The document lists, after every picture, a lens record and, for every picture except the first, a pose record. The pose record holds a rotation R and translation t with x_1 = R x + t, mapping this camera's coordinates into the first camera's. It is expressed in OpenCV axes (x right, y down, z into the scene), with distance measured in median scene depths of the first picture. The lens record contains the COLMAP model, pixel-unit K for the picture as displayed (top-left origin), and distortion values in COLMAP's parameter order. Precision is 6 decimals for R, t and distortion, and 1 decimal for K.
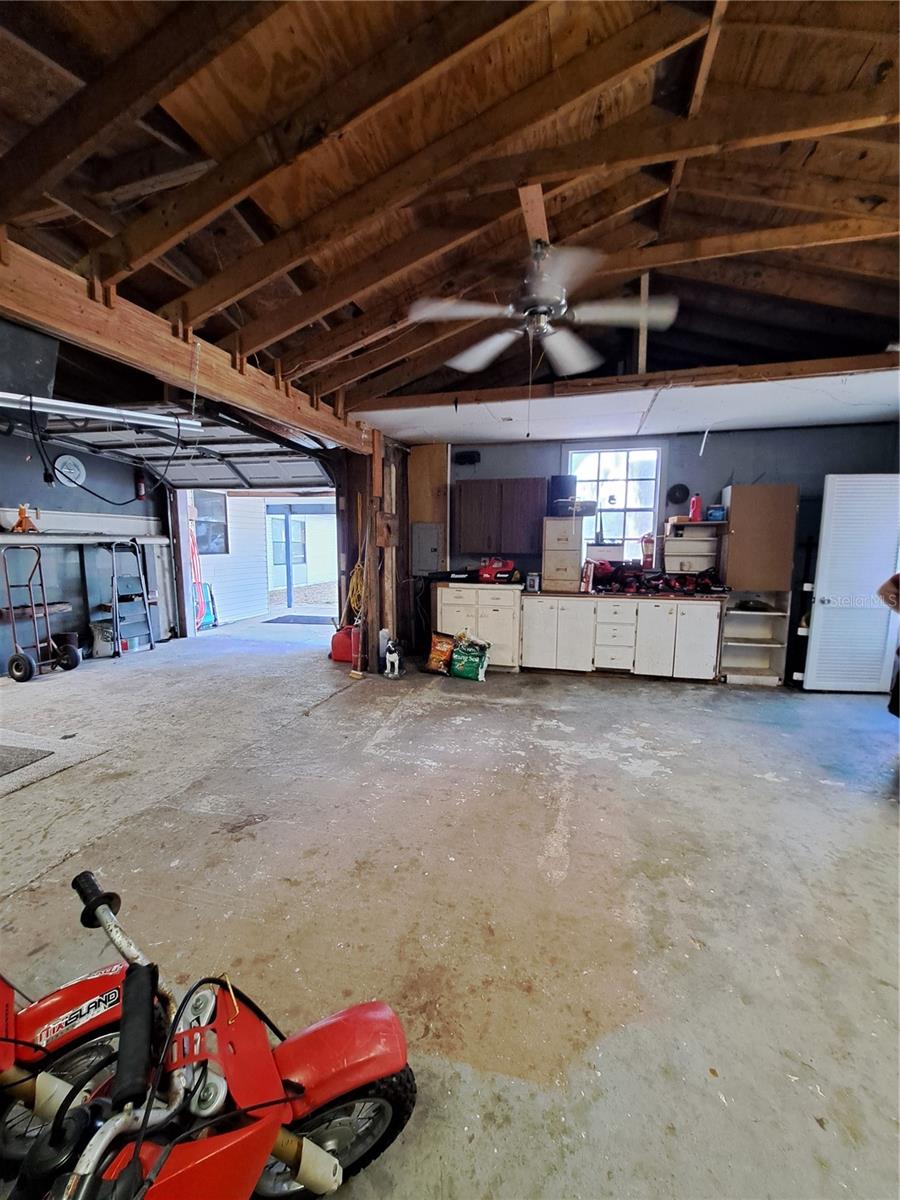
lens RADIAL K [[478.9, 0, 452.9], [0, 478.9, 607.5], [0, 0, 1]] dist [-0.018430, 0.000860]
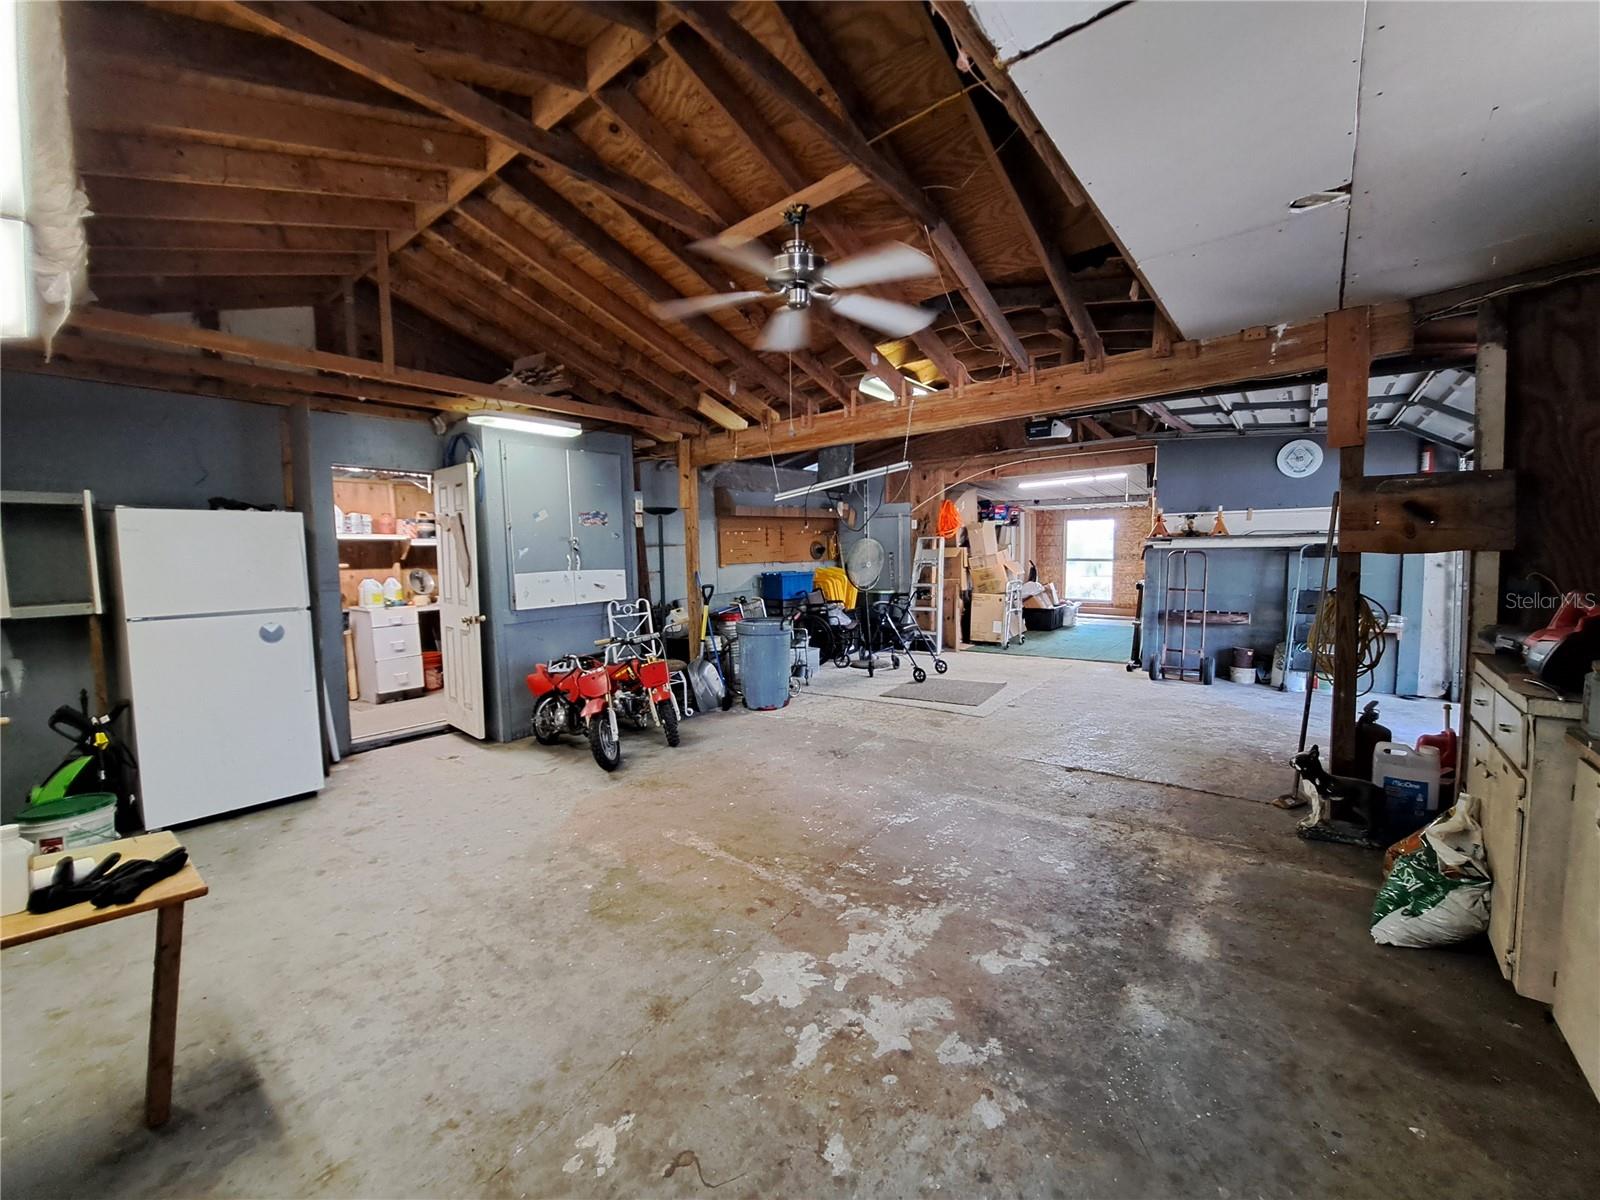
lens RADIAL K [[638.5, 0, 804.4], [0, 638.5, 597.2], [0, 0, 1]] dist [-0.018430, 0.000860]
pose [[-0.400791, 0.066154, -0.913778, 0.716868], [-0.104255, 0.987618, 0.117227, -0.115783], [0.910218, 0.142249, -0.388931, 0.882169]]
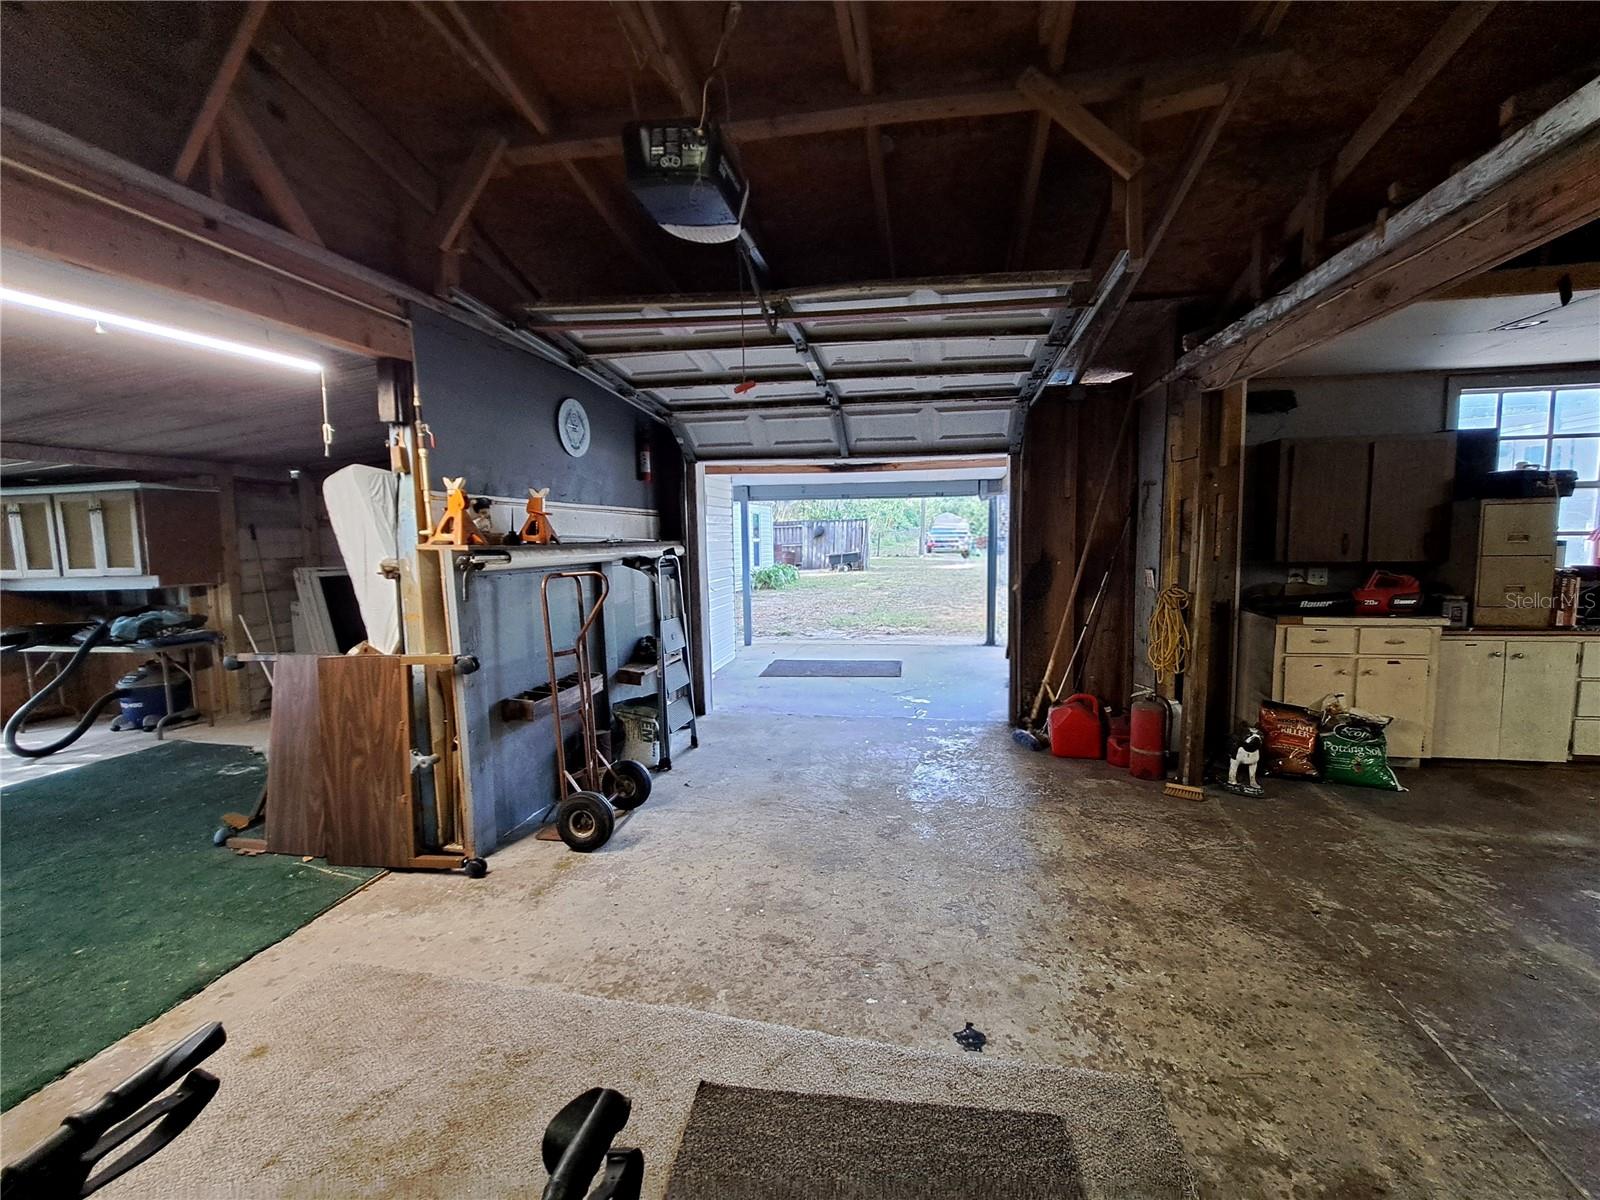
lens RADIAL K [[638.5, 0, 803.3], [0, 638.5, 593.6], [0, 0, 1]] dist [-0.018430, 0.000860]
pose [[0.997653, -0.028604, 0.062218, -0.784356], [0.031111, 0.998727, -0.039714, -0.081337], [-0.061003, 0.041556, 0.997272, 0.345955]]
